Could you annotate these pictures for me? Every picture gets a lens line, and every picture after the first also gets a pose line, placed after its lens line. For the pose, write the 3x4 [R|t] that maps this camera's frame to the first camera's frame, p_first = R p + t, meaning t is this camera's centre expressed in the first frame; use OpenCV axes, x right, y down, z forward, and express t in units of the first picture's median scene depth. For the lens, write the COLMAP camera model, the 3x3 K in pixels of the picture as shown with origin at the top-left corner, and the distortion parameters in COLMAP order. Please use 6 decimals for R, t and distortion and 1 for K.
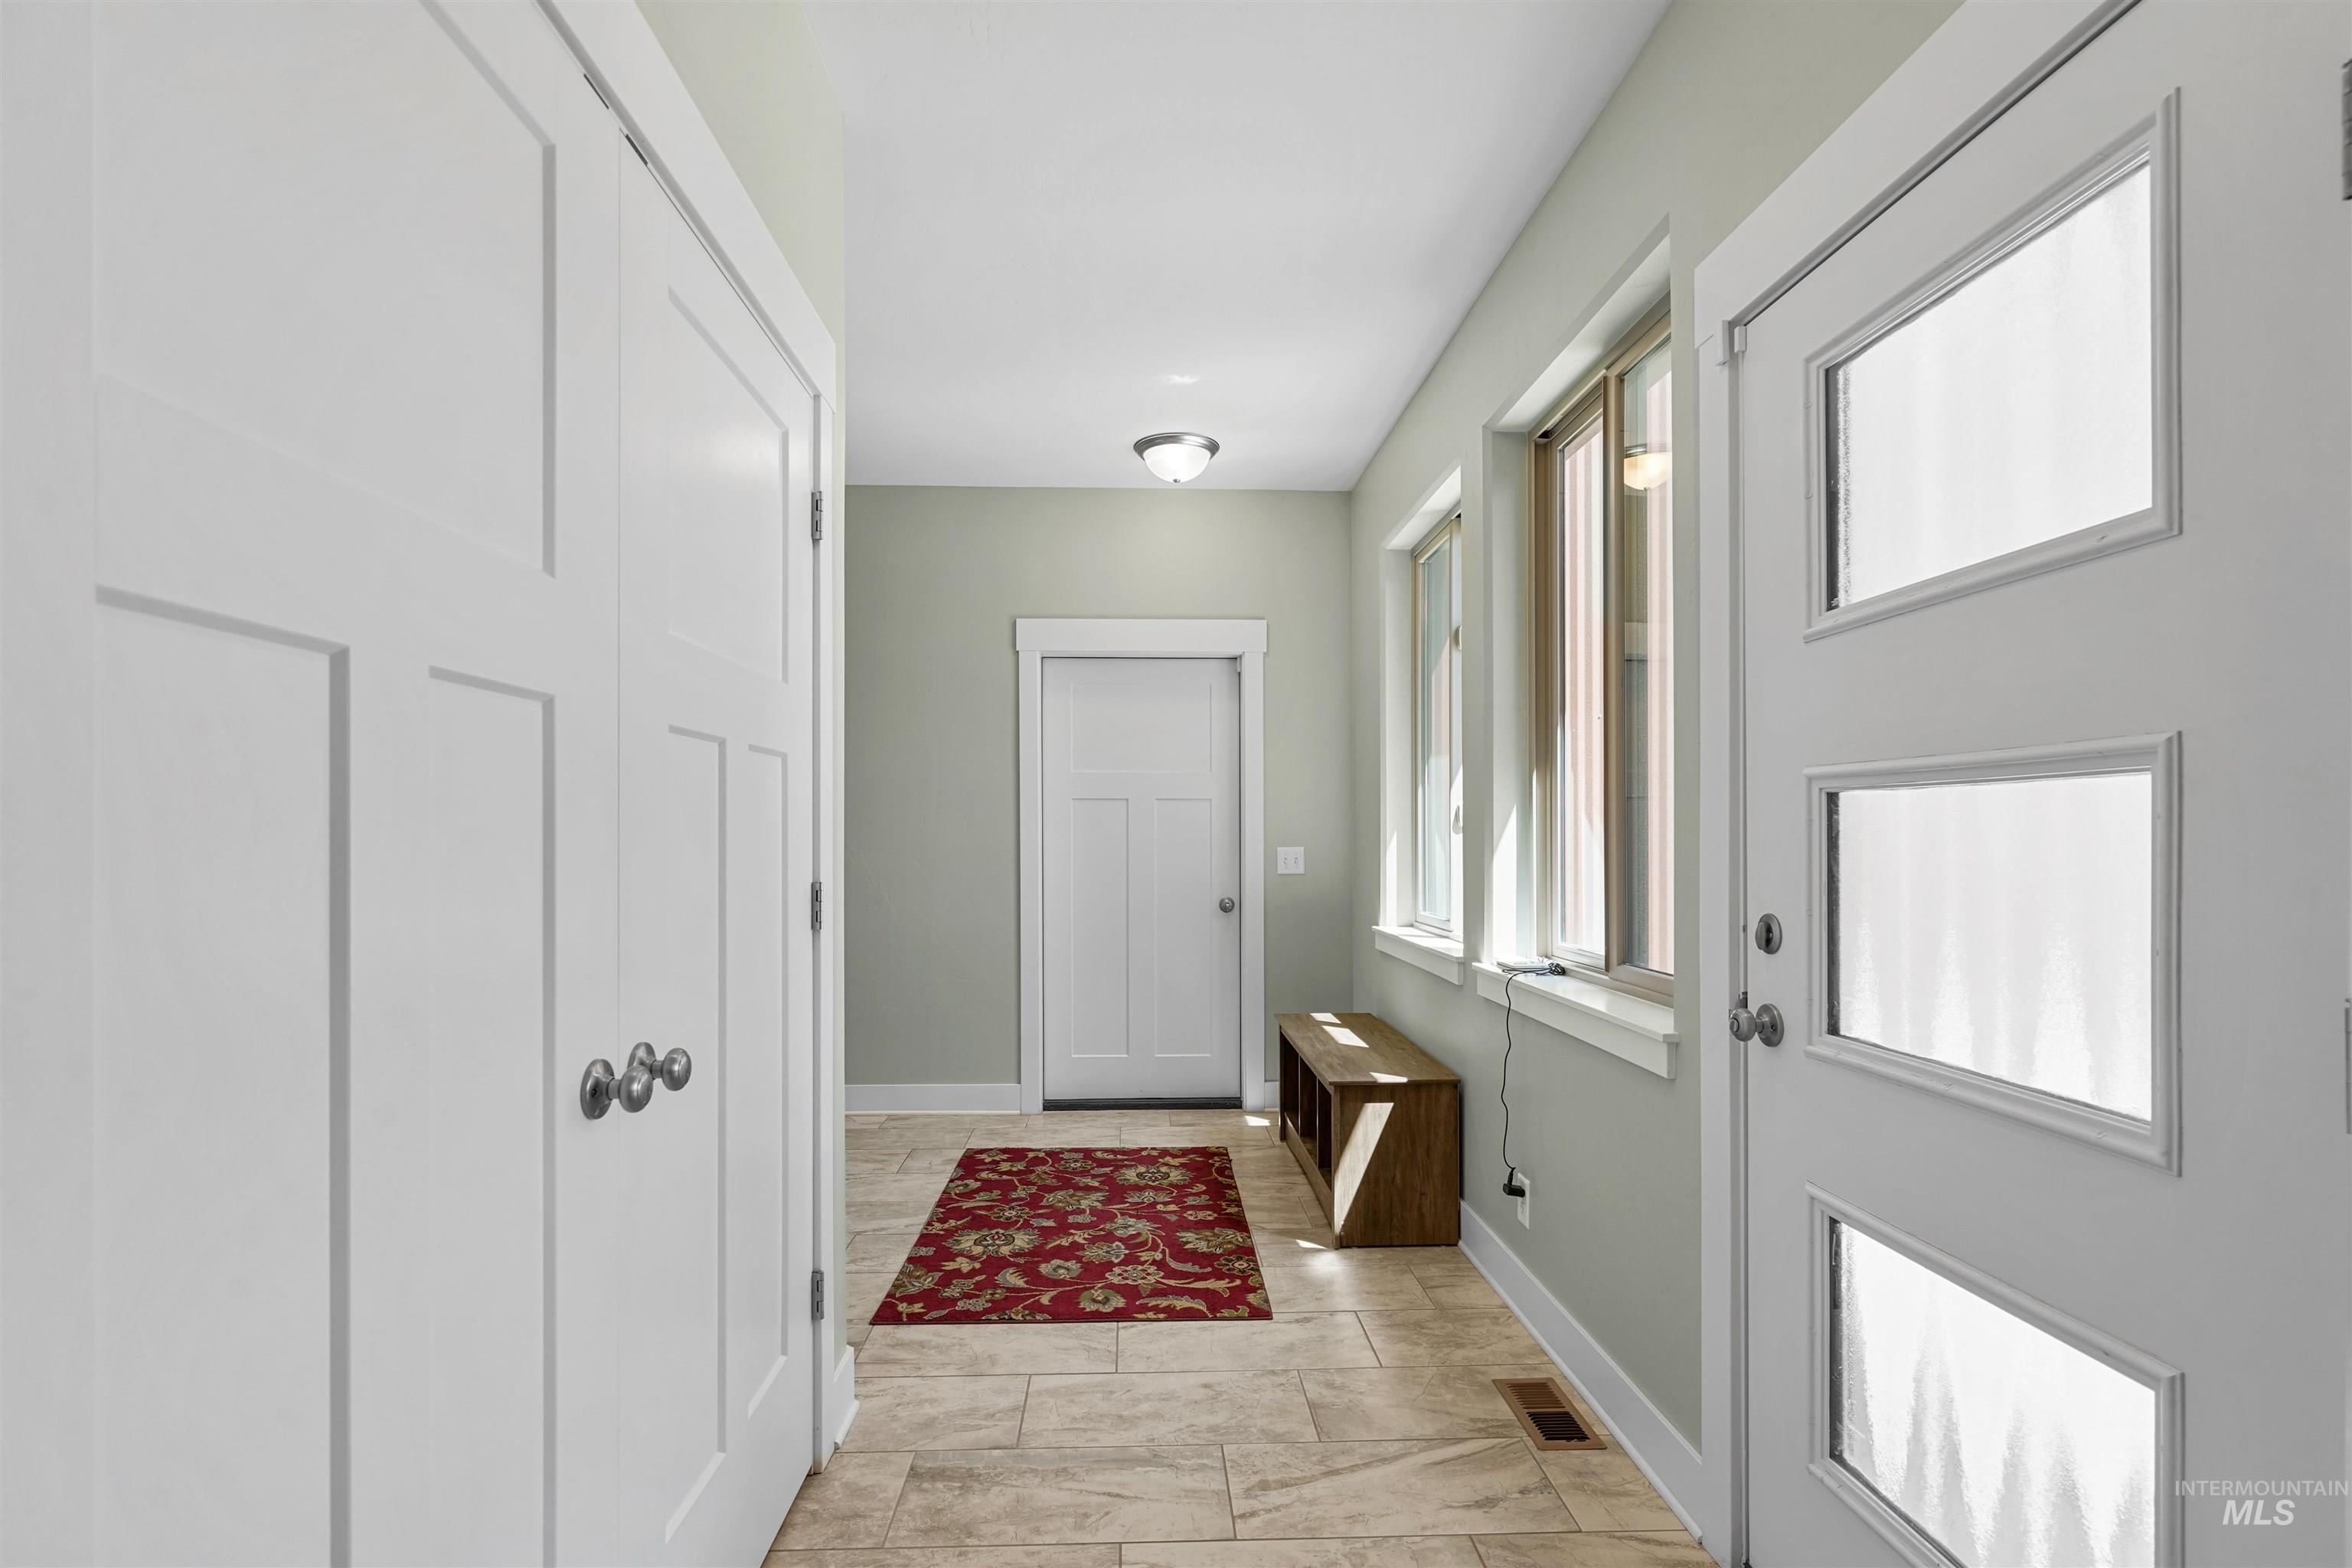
lens RADIAL K [[1111.8, 0, 1173.7], [0, 1111.8, 813.4], [0, 0, 1]] dist [-0.046489, 0.021526]
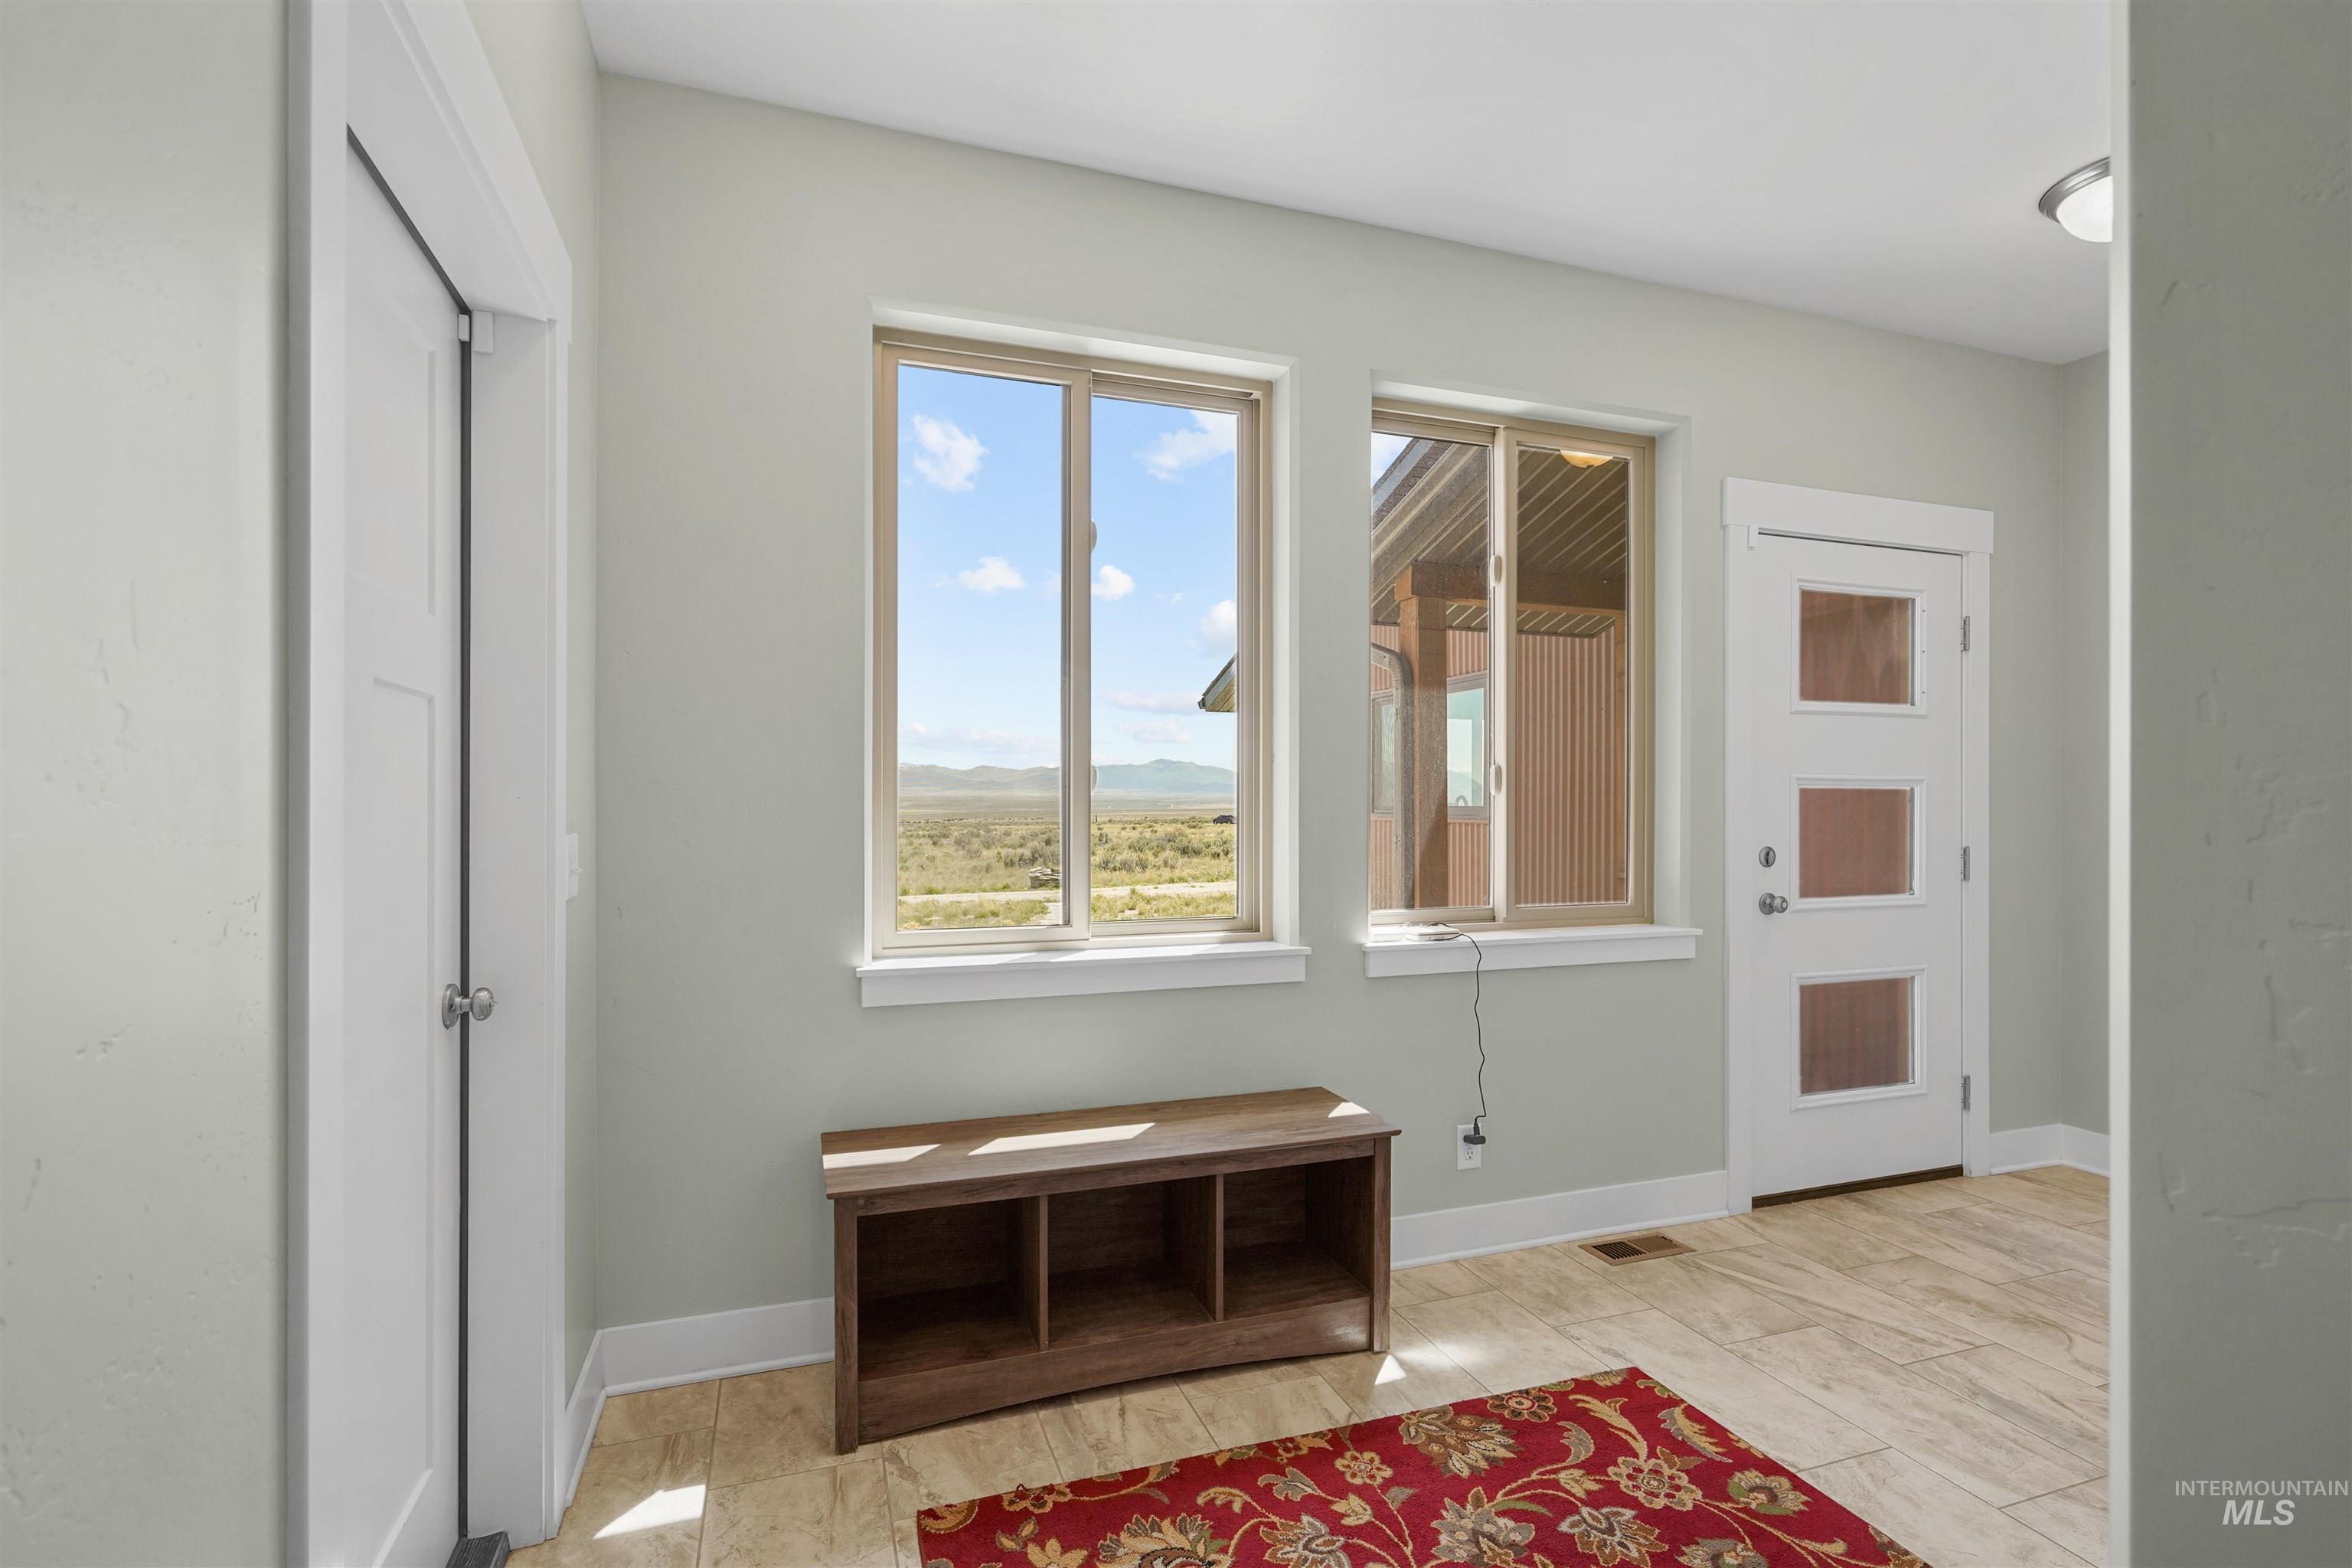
lens RADIAL K [[1084.6, 0, 1180.0], [0, 1084.6, 809.2], [0, 0, 1]] dist [-0.001995, 0.000028]
pose [[-0.289319, -0.000147, 0.957233, -0.580271], [-0.013844, 0.999896, -0.004031, 0.027793], [-0.957133, -0.014418, -0.289291, 1.494186]]
